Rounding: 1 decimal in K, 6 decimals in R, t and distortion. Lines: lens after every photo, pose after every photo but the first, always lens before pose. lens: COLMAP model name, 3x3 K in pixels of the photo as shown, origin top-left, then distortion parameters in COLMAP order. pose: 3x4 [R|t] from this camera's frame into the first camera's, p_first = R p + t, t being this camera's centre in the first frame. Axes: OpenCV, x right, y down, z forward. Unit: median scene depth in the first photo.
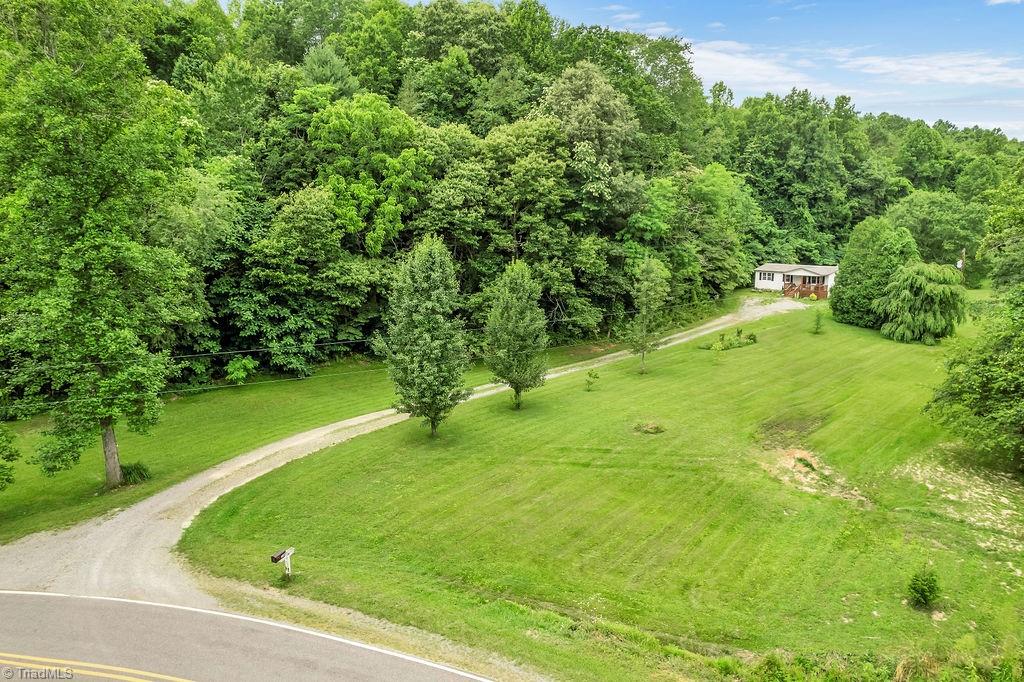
lens RADIAL K [[670.6, 0, 517.1], [0, 670.6, 336.0], [0, 0, 1]] dist [-0.033607, -0.000197]
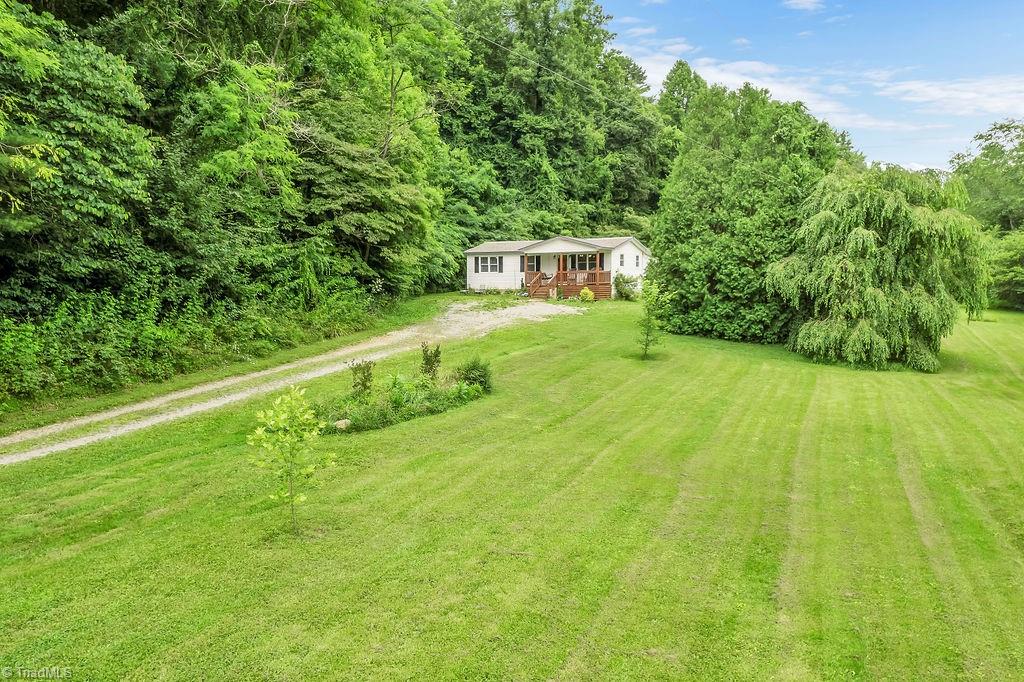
lens RADIAL K [[766.5, 0, 511.8], [0, 766.5, 373.4], [0, 0, 1]] dist [-0.008918, -0.001728]
pose [[0.918618, -0.049801, 0.391995, 0.166637], [0.065912, 0.997440, -0.027740, 0.007837], [-0.389610, 0.051320, 0.919549, 0.485084]]
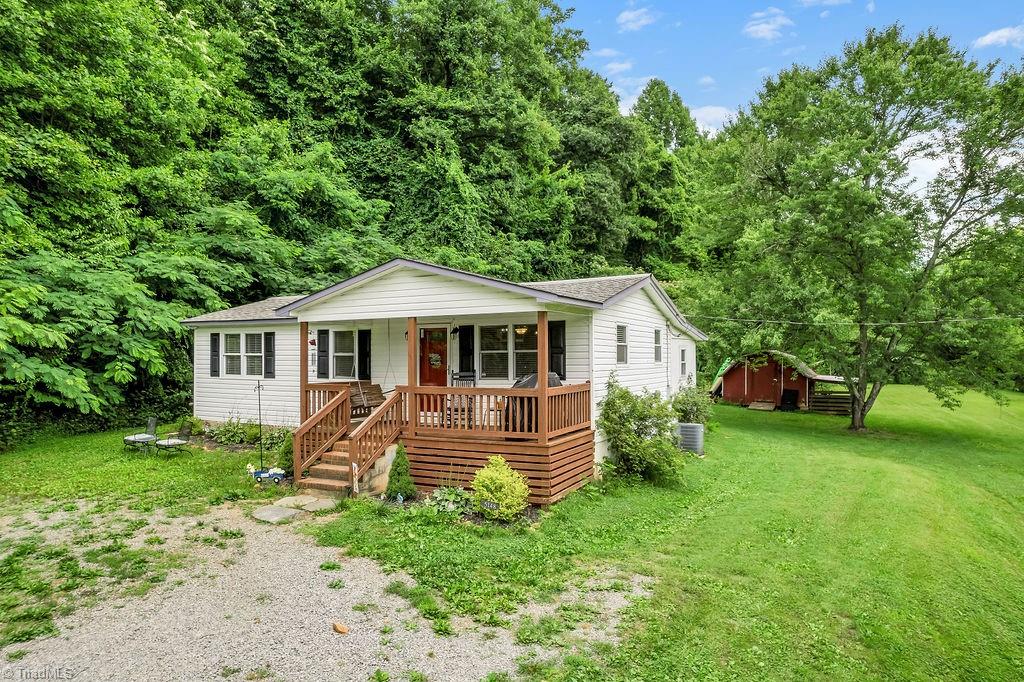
lens RADIAL K [[670.6, 0, 511.7], [0, 670.6, 344.6], [0, 0, 1]] dist [-0.033607, -0.000197]
pose [[0.898561, 0.001961, 0.438845, 0.364739], [0.073518, 0.985186, -0.154934, -0.059734], [-0.432647, 0.171480, 0.885105, 0.823475]]
